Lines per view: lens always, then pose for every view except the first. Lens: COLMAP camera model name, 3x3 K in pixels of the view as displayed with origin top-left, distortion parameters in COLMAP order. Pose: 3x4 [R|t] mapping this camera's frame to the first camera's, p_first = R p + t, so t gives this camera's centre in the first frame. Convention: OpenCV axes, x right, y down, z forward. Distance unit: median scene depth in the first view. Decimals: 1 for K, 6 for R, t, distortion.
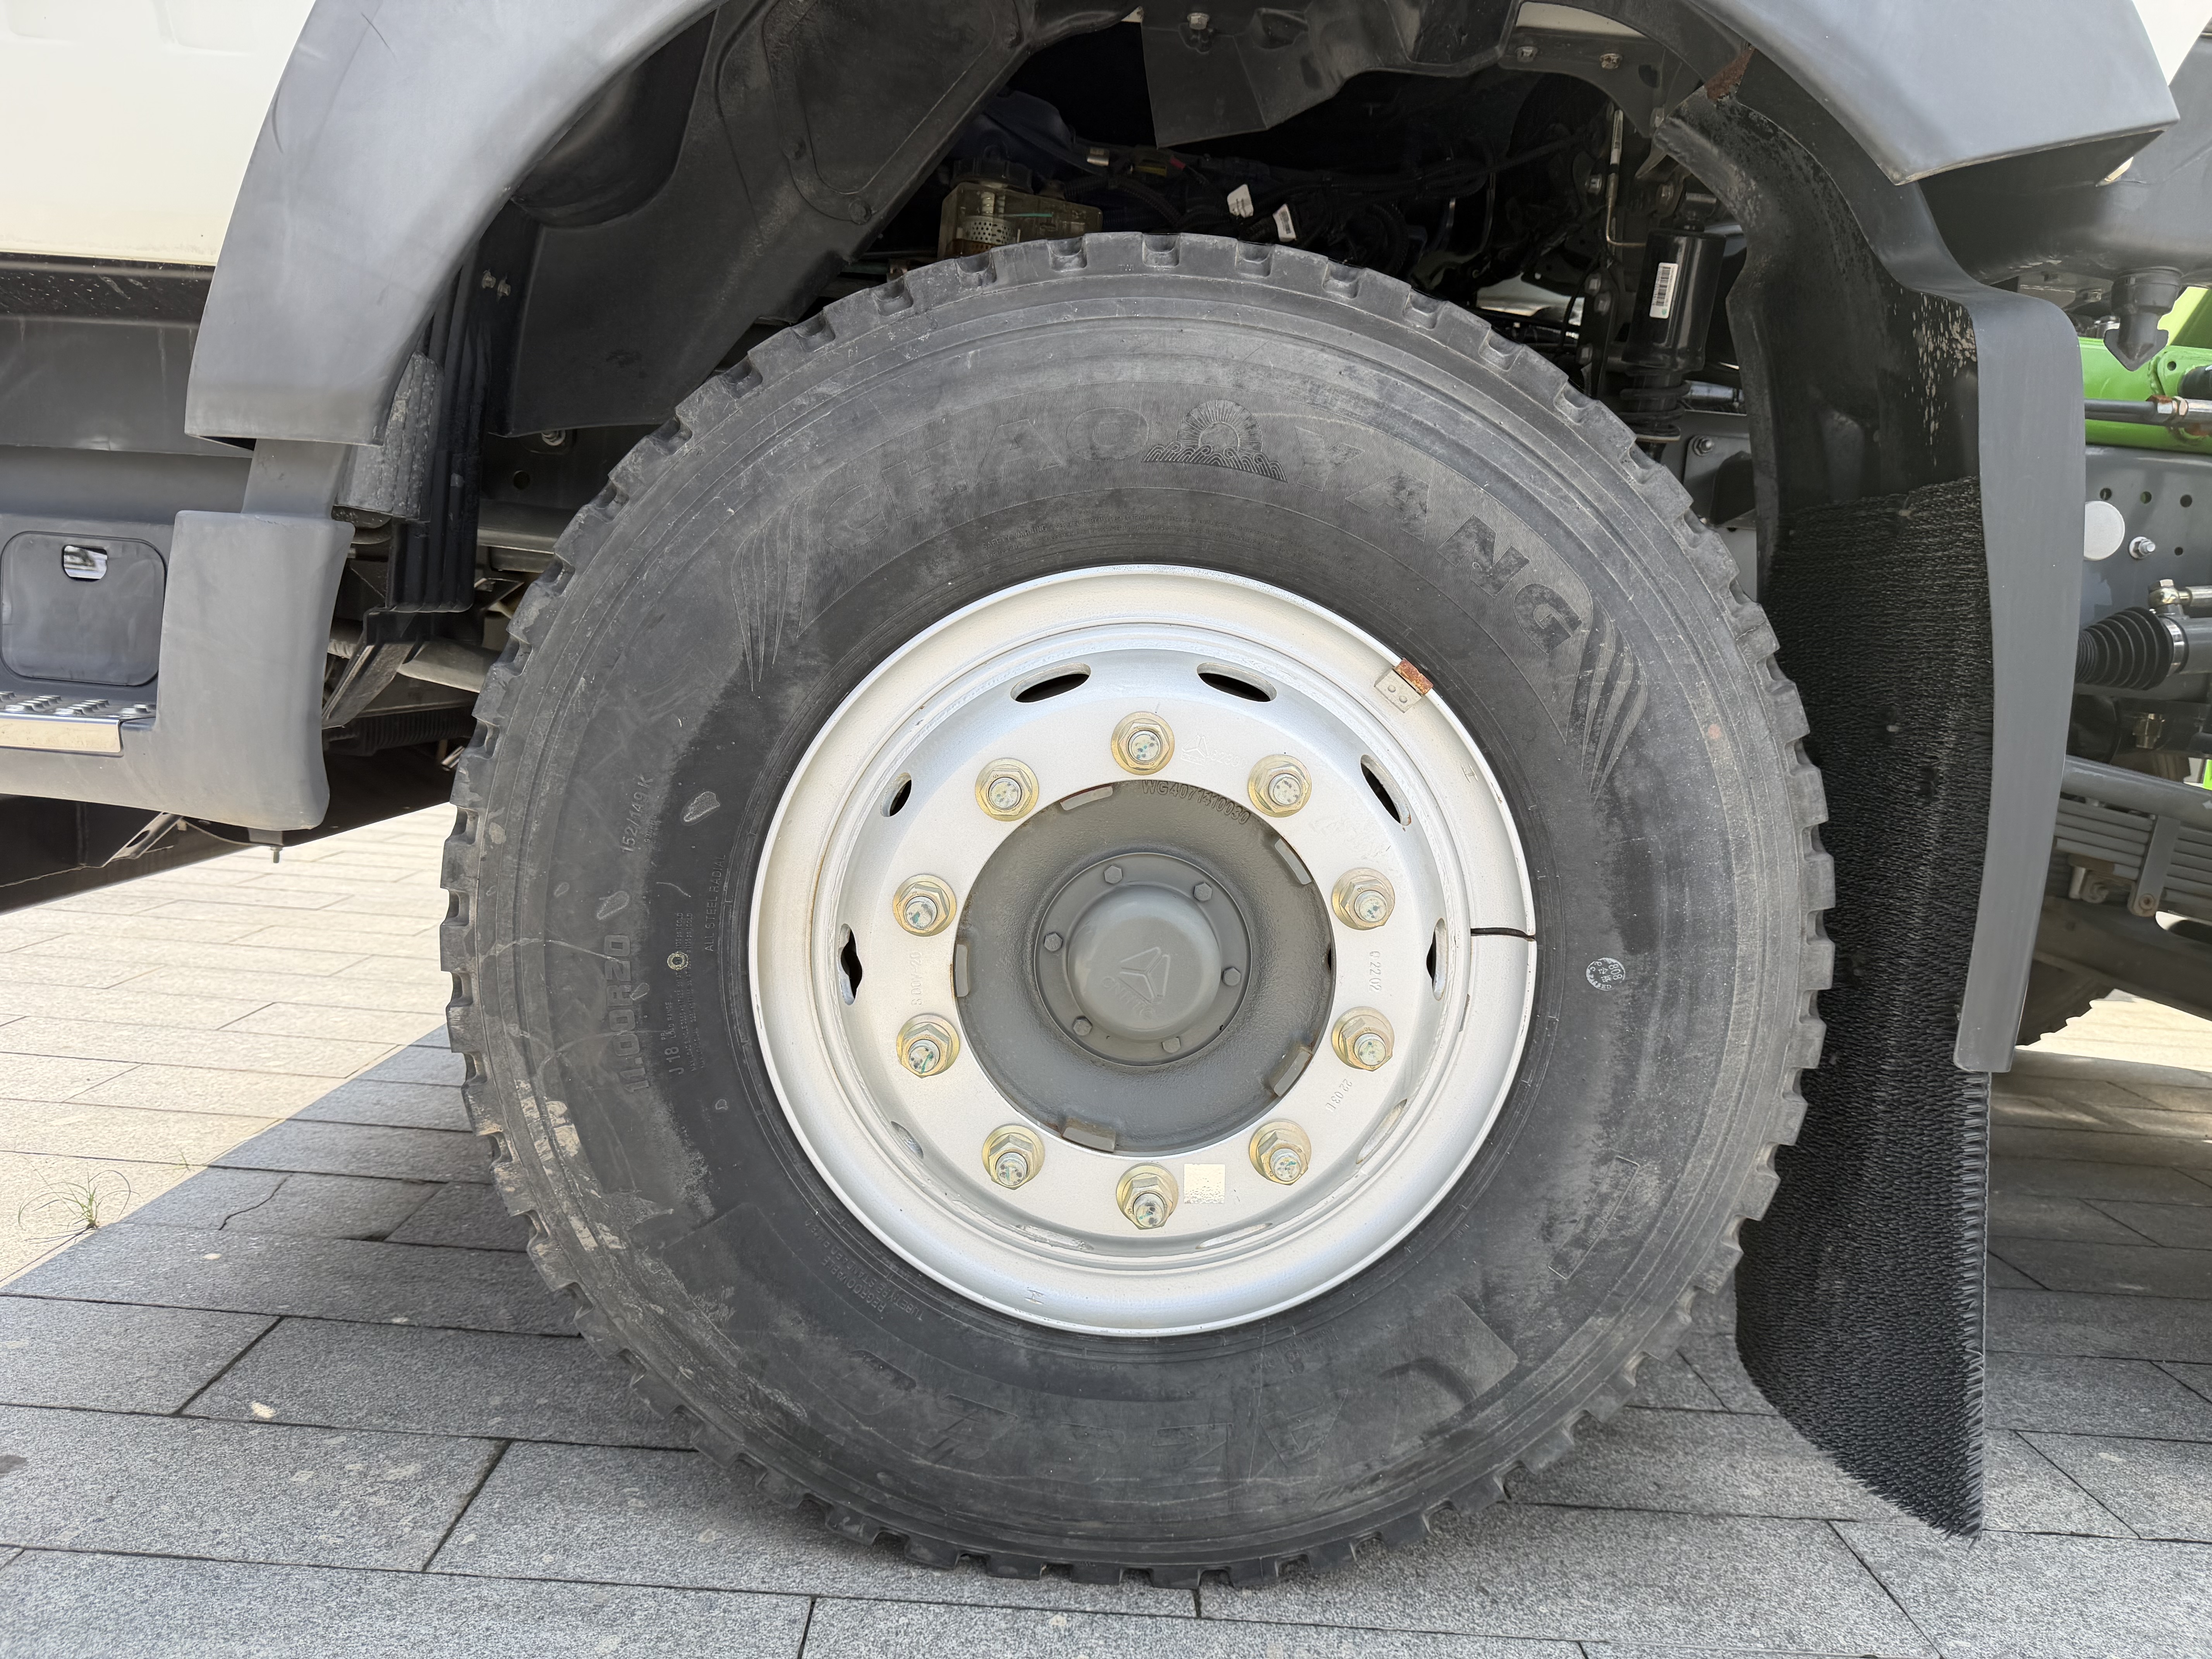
lens RADIAL K [[1570.7, 0, 1104.7], [0, 1570.7, 826.9], [0, 0, 1]] dist [-0.019754, -0.004039]
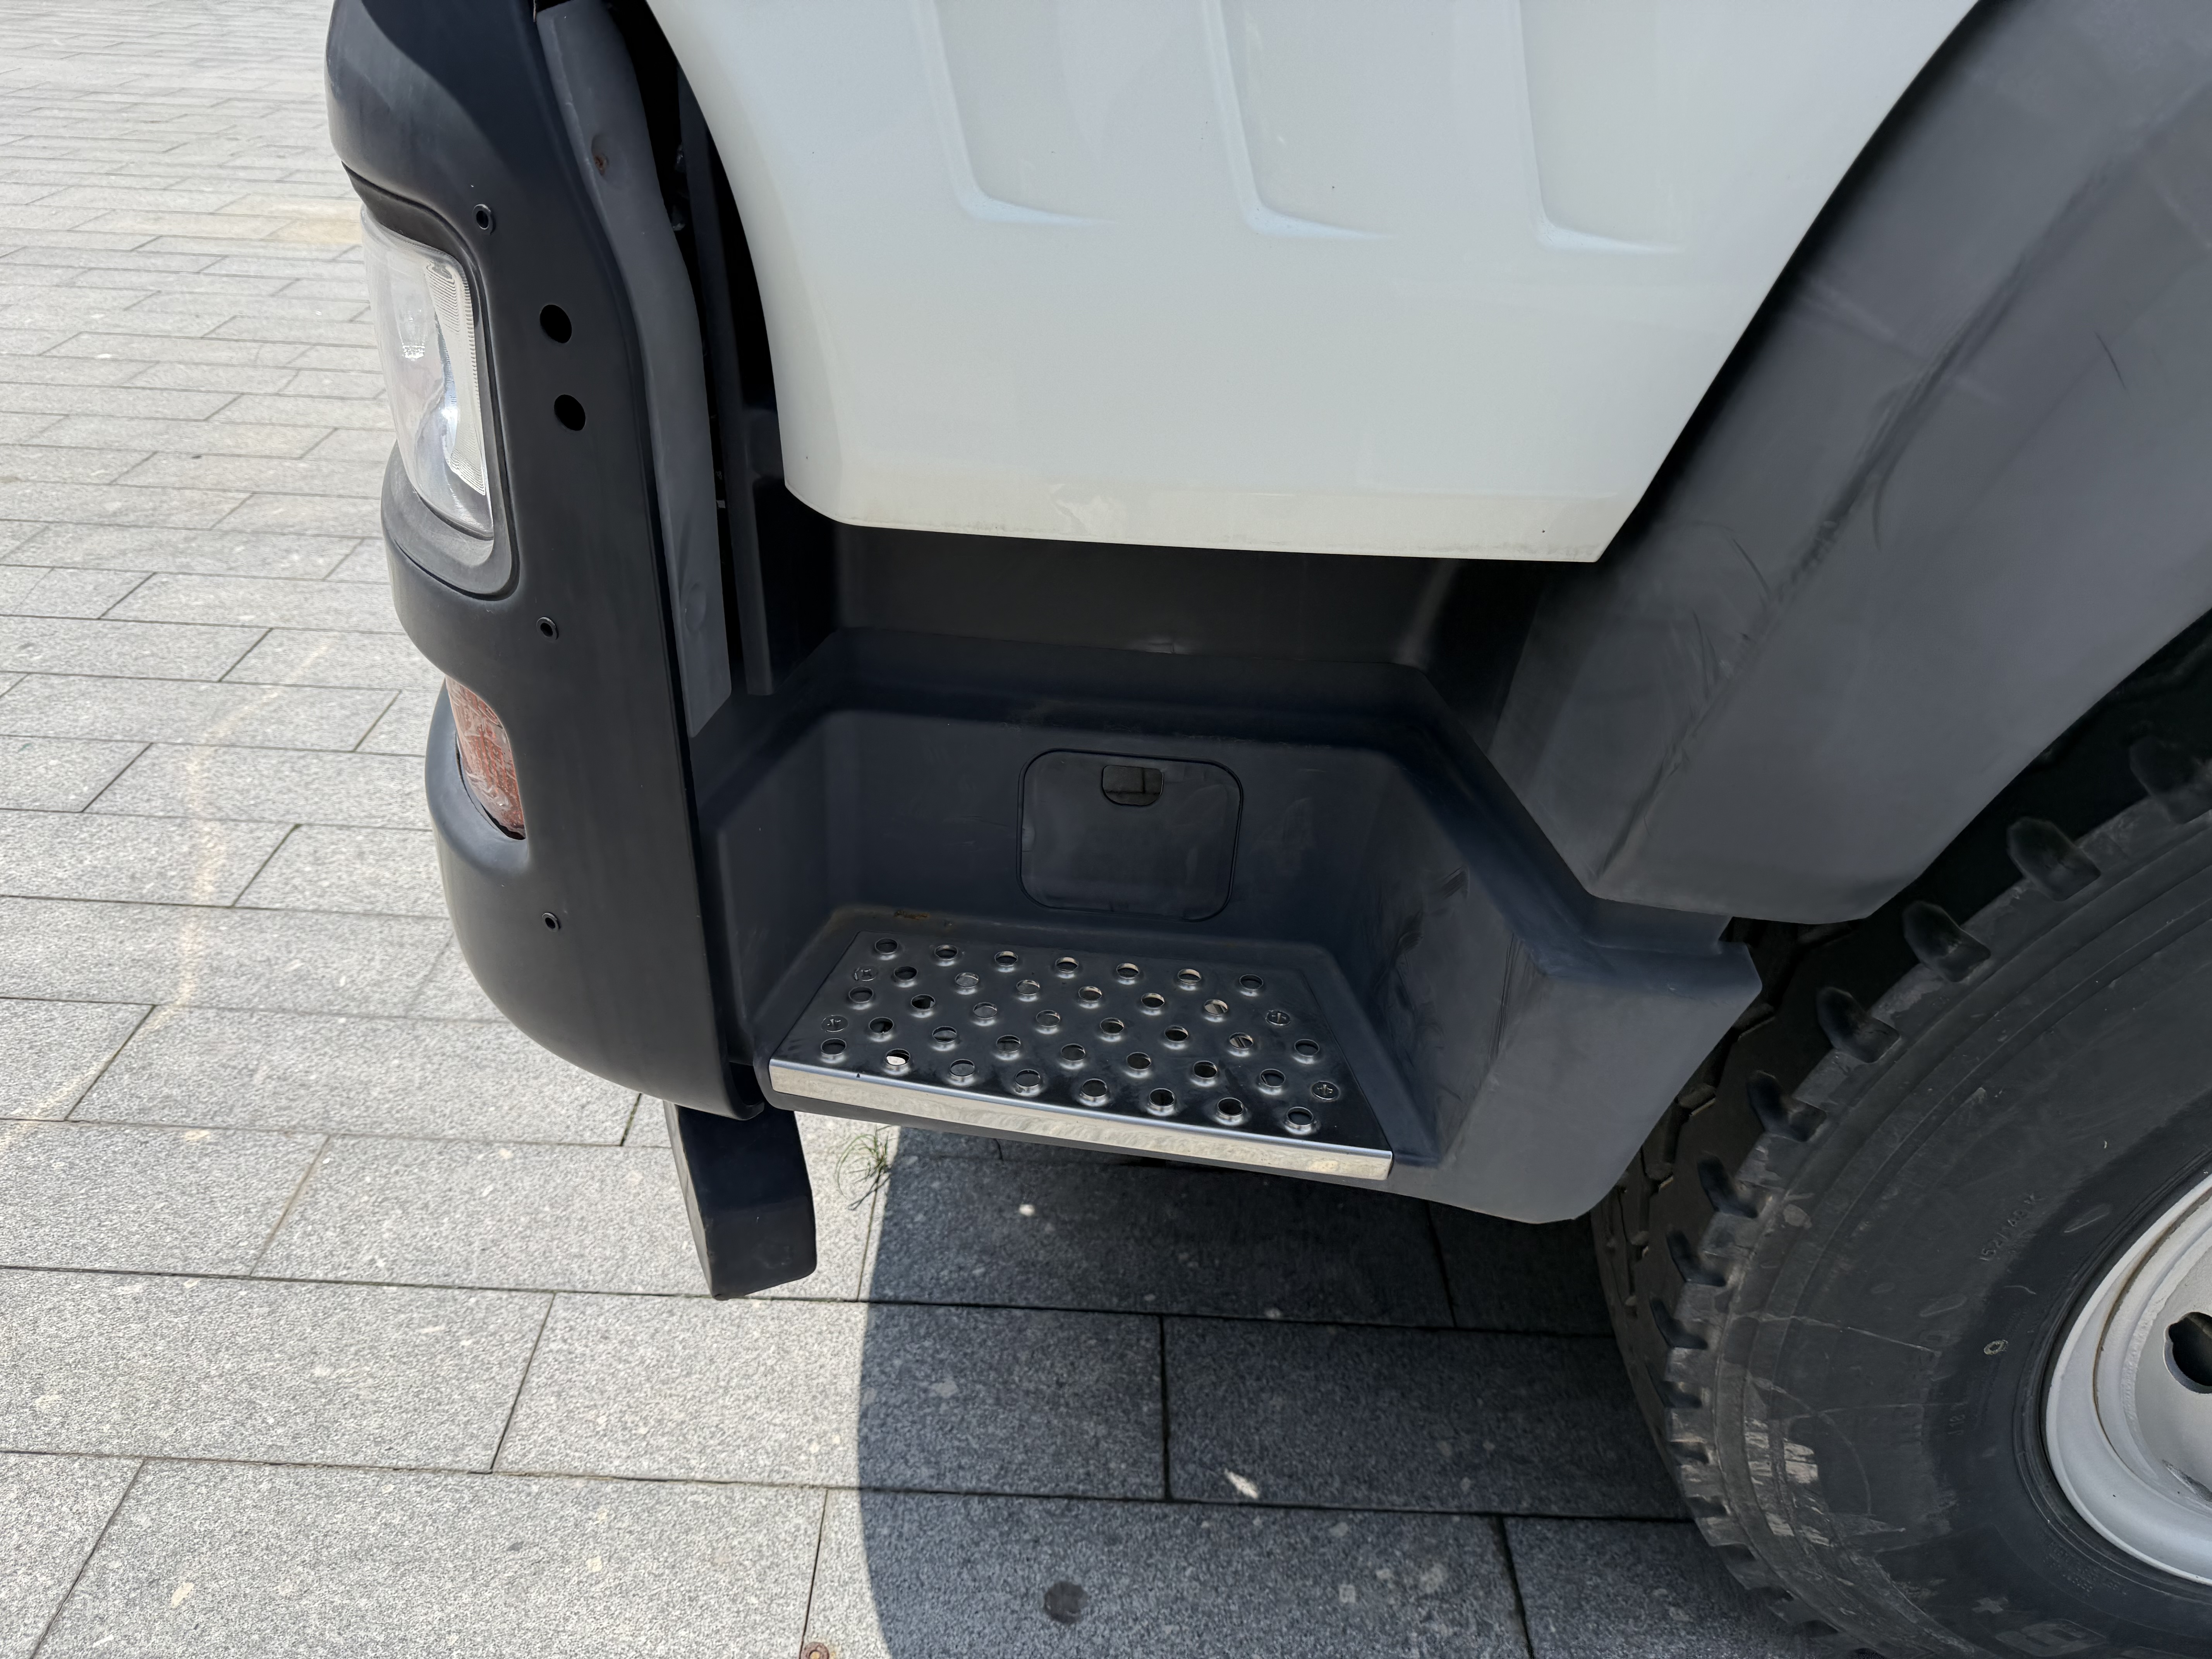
lens RADIAL K [[1570.7, 0, 1102.3], [0, 1570.7, 826.8], [0, 0, 1]] dist [-0.019754, -0.004039]
pose [[0.998362, -0.002396, -0.057157, -0.623921], [0.026503, 0.904805, 0.425000, -0.479845], [0.050698, -0.425819, 0.903387, 0.287273]]
